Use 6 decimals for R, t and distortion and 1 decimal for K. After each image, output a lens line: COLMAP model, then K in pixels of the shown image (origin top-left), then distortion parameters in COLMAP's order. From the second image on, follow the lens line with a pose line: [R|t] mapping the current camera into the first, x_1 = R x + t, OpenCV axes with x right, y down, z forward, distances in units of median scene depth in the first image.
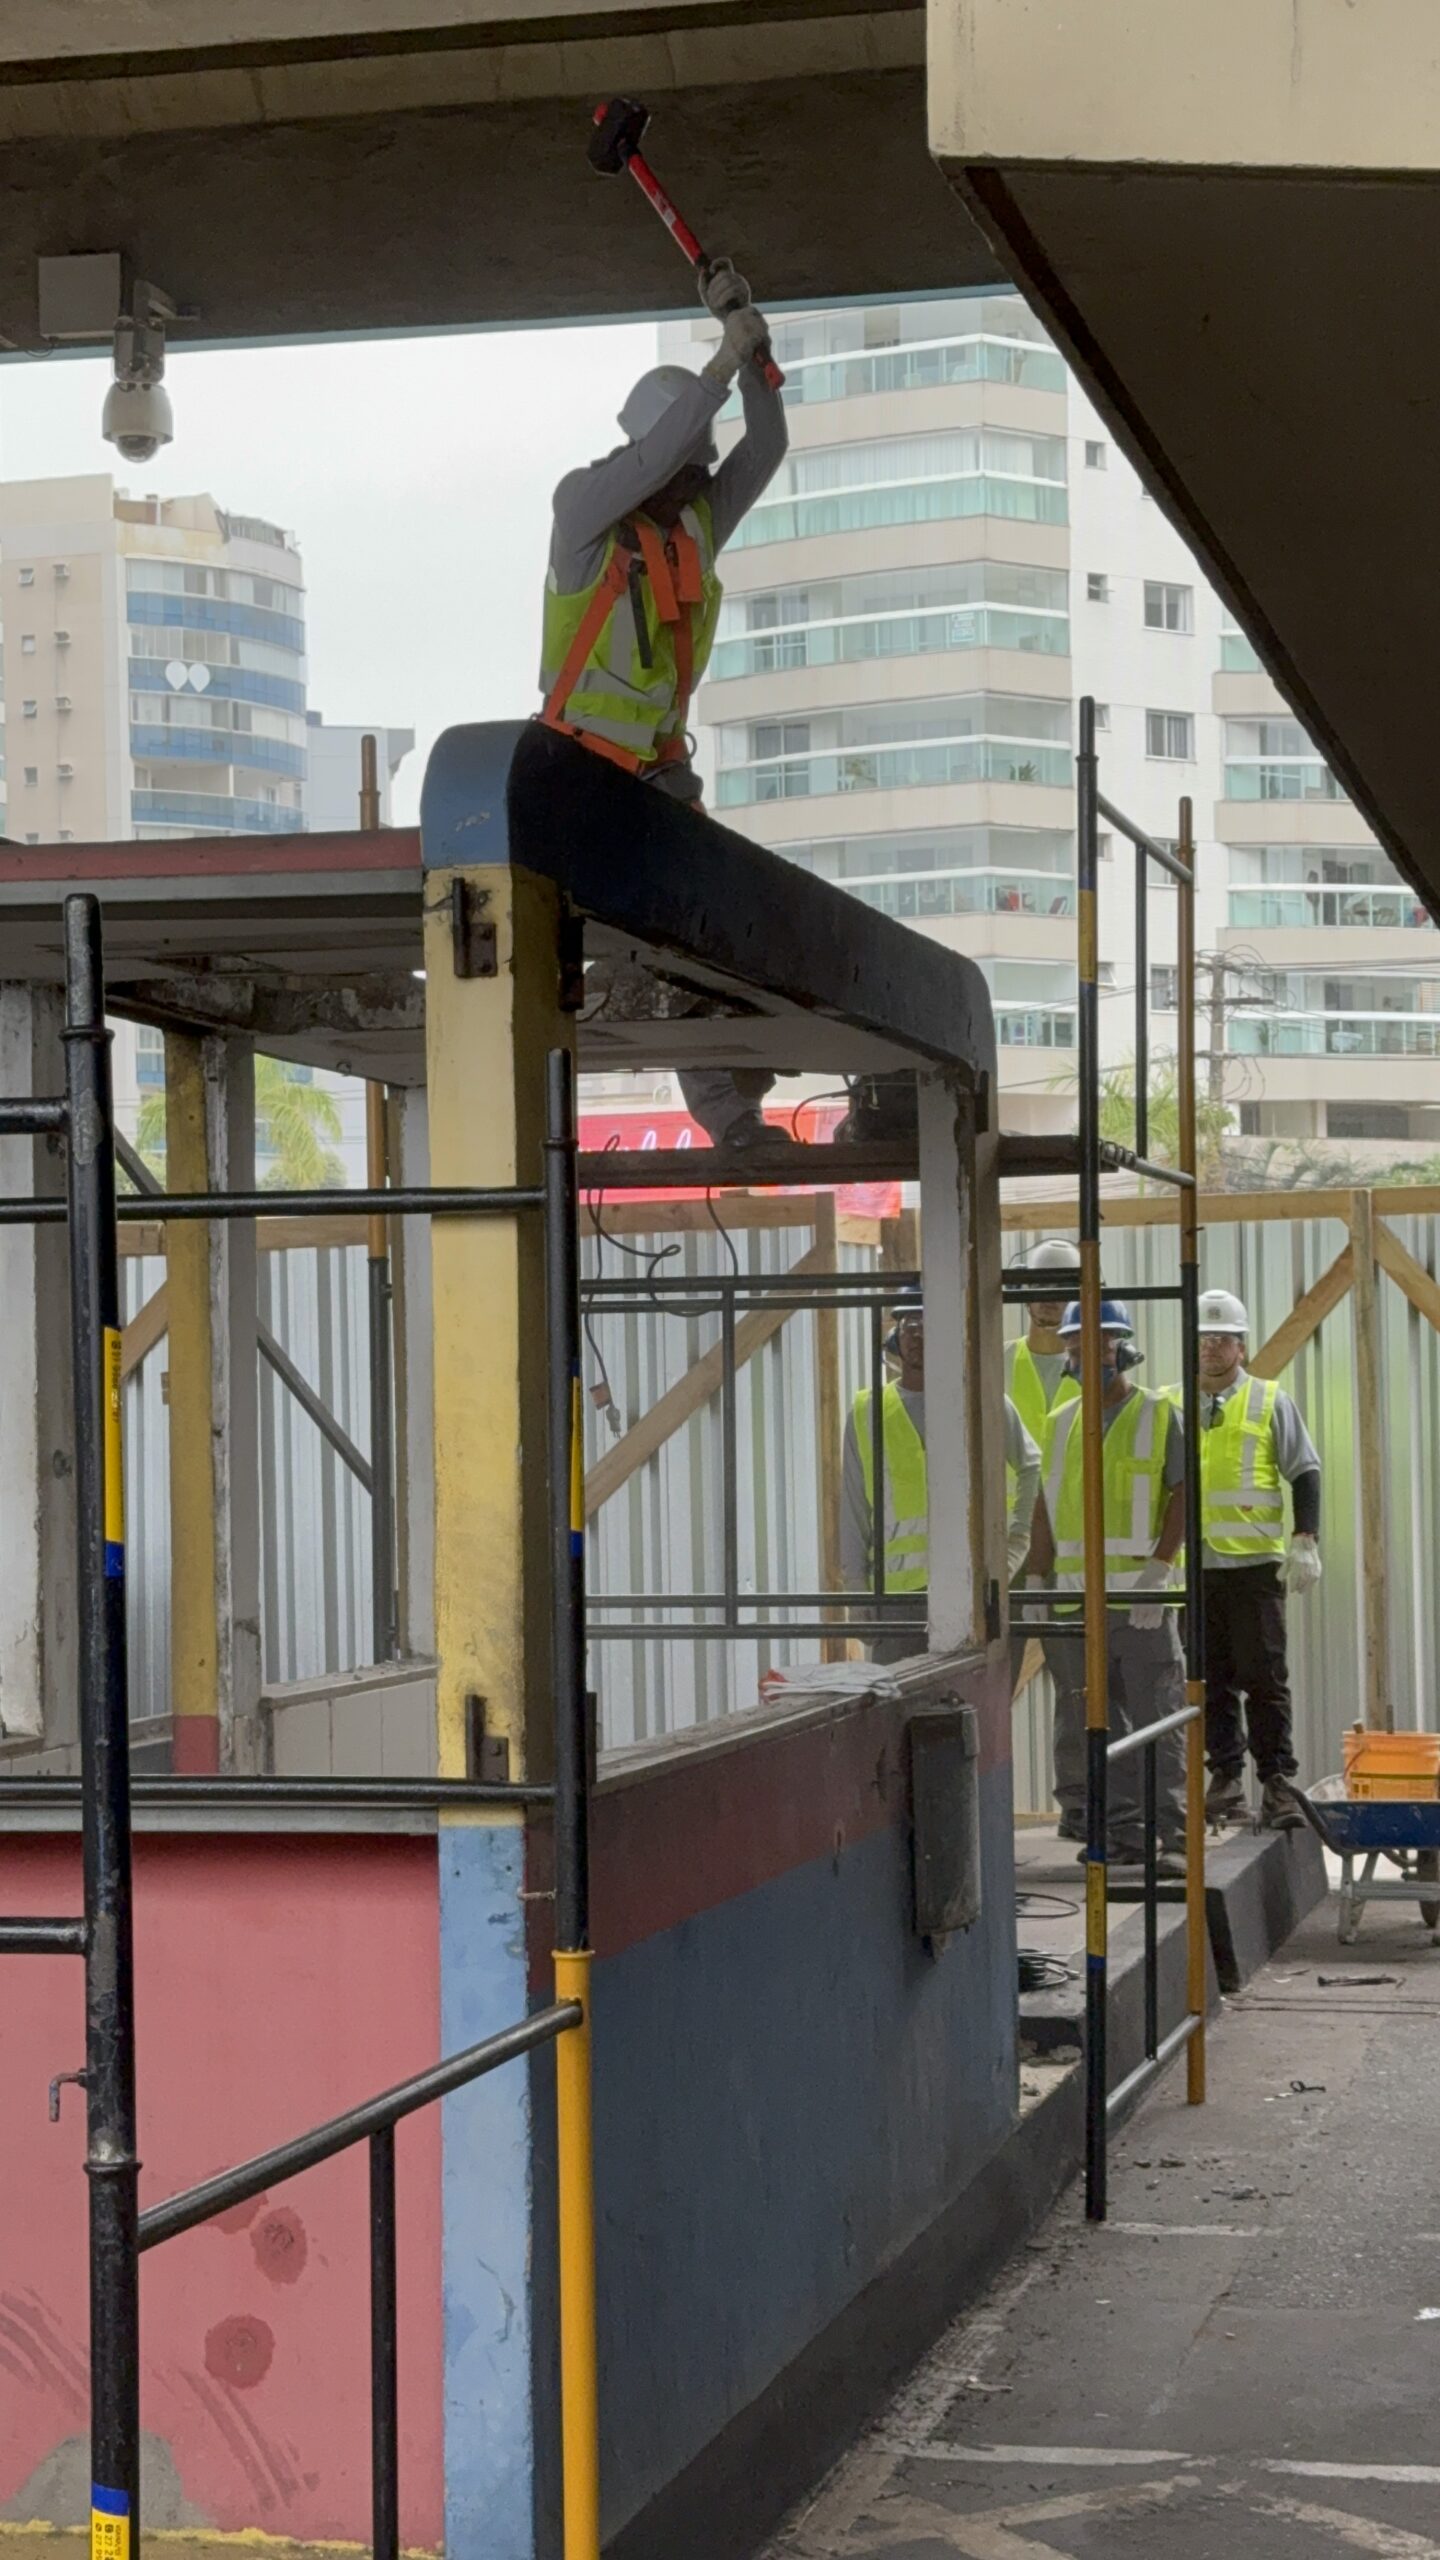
lens RADIAL K [[4338.6, 0, 716.8], [0, 4338.6, 1296.9], [0, 0, 1]] dist [0.145944, -0.047909]
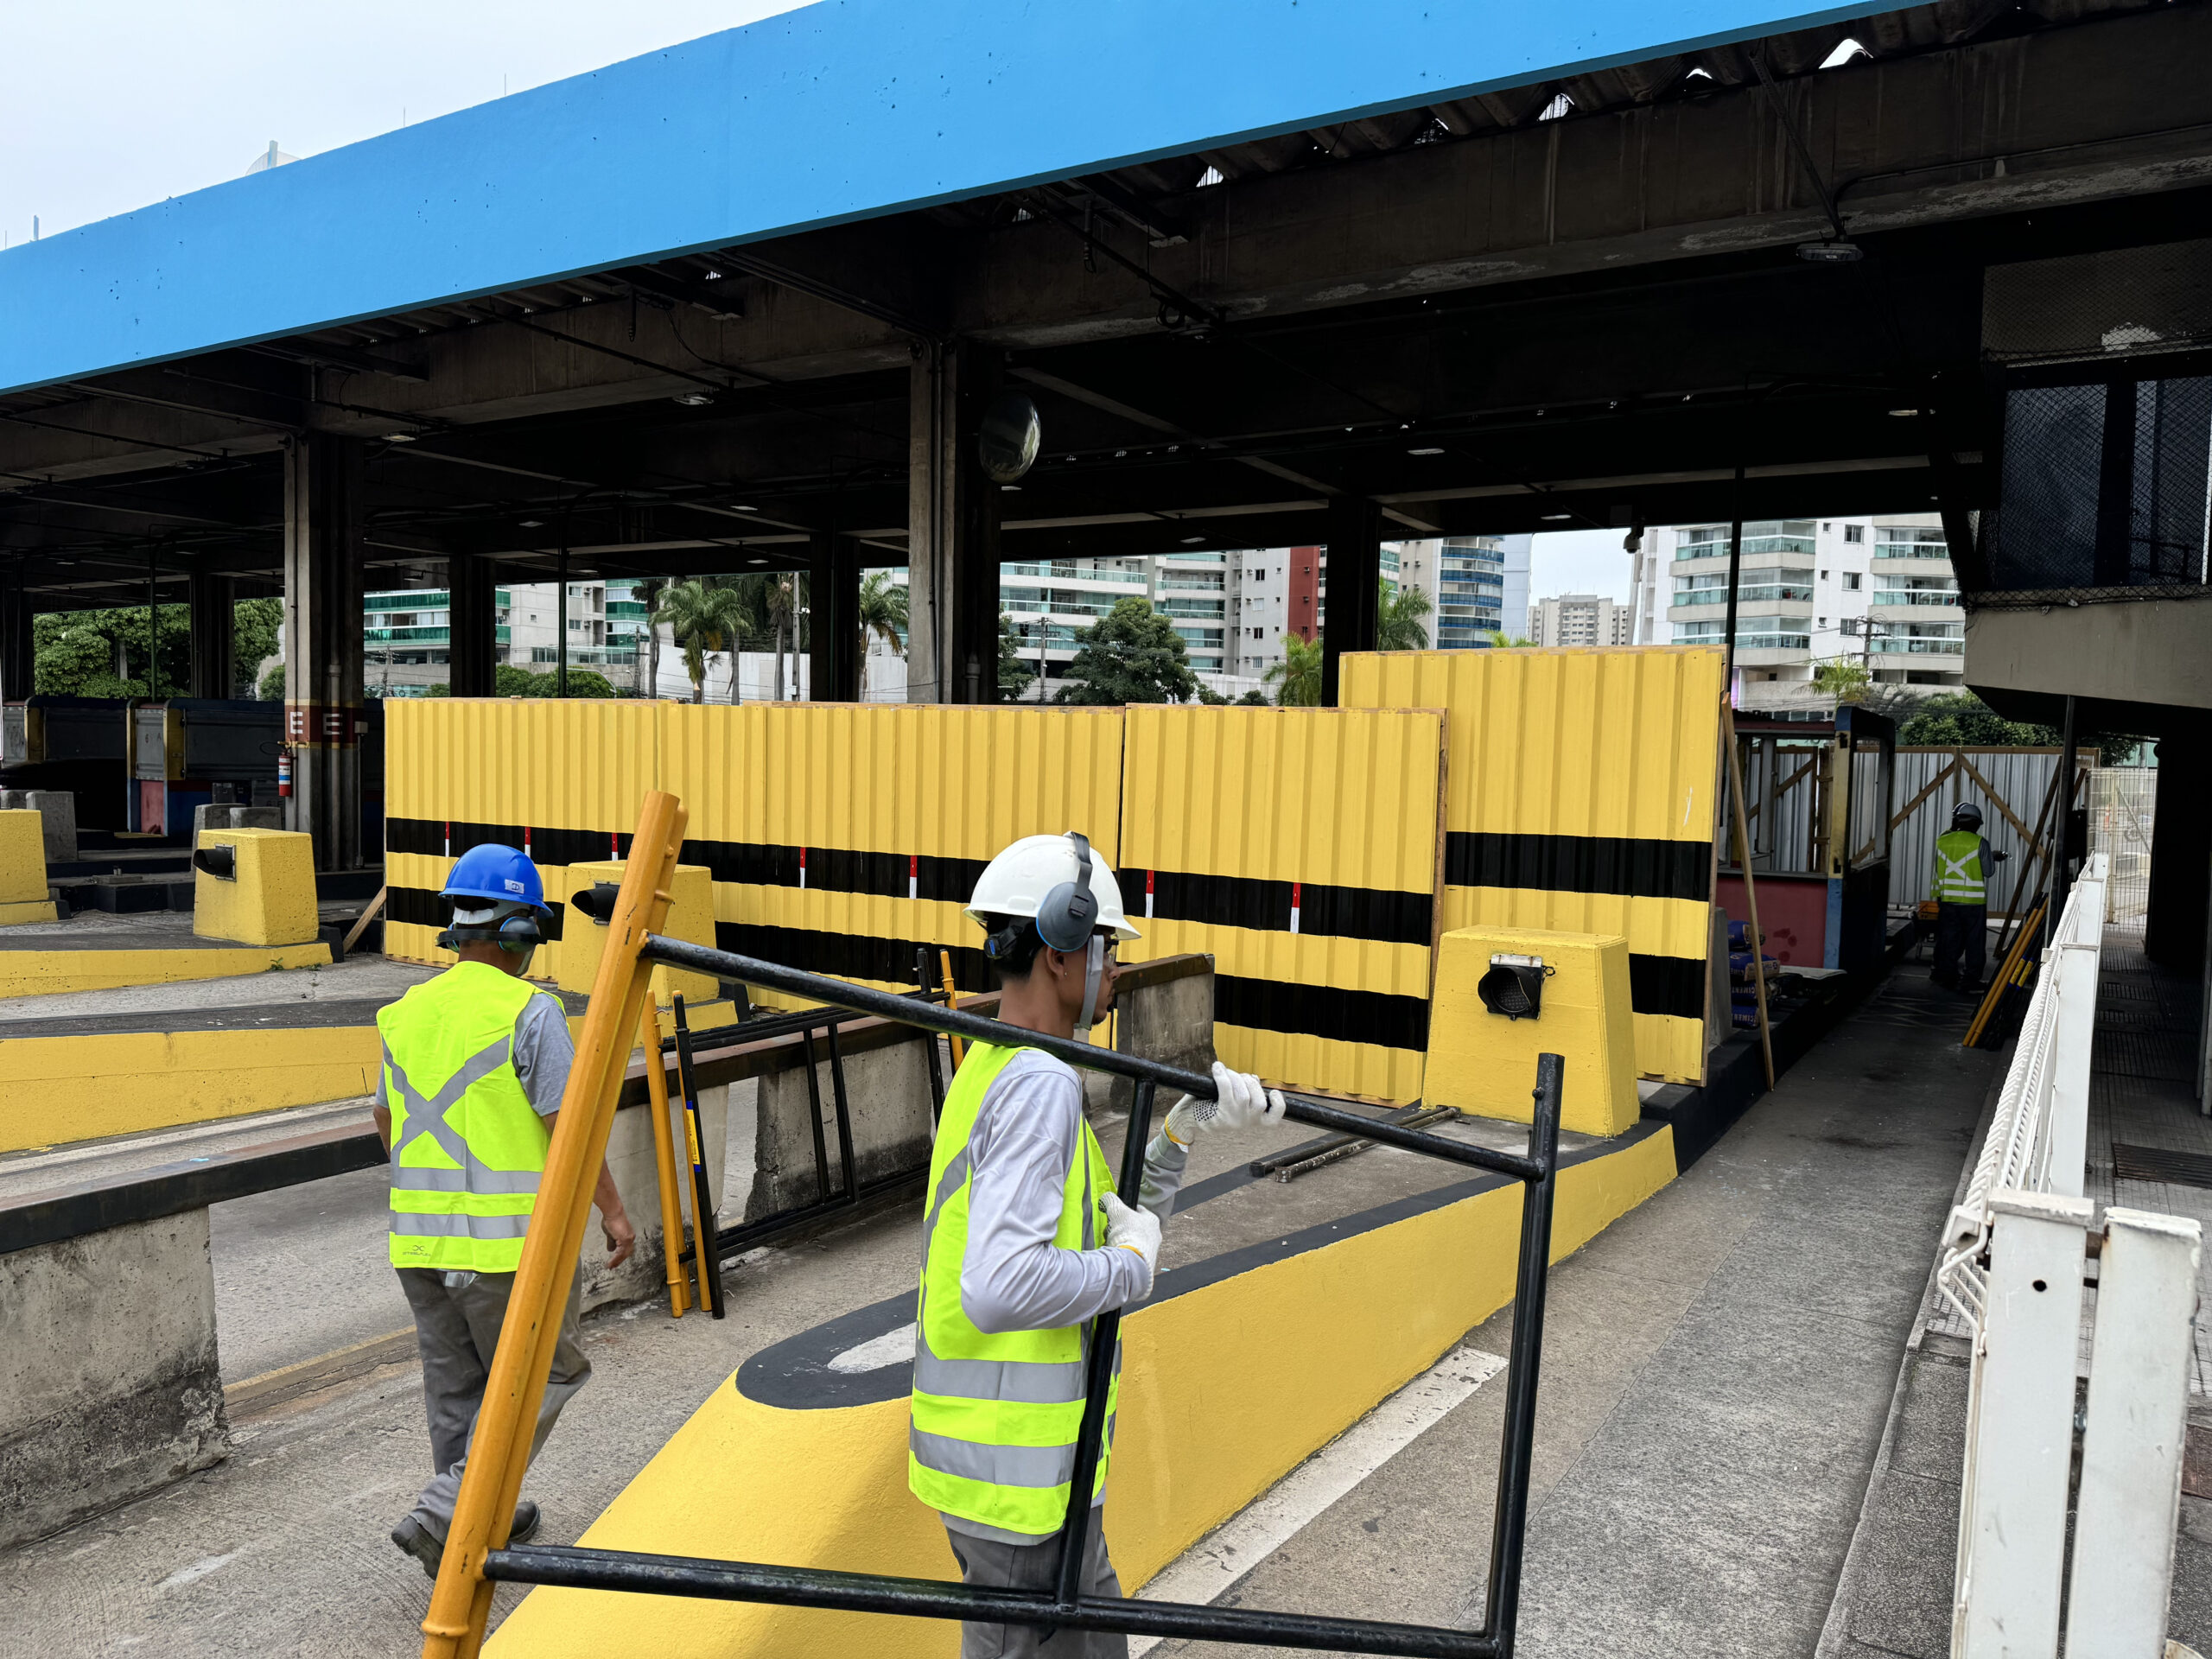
lens RADIAL K [[1526.2, 0, 1116.6], [0, 1526.2, 841.3], [0, 0, 1]] dist [0.120225, -0.199473]
pose [[0.948184, 0.056717, -0.312619, -0.213611], [-0.031393, 0.995847, 0.085456, -0.061208], [0.316168, -0.071214, 0.946027, -0.936847]]
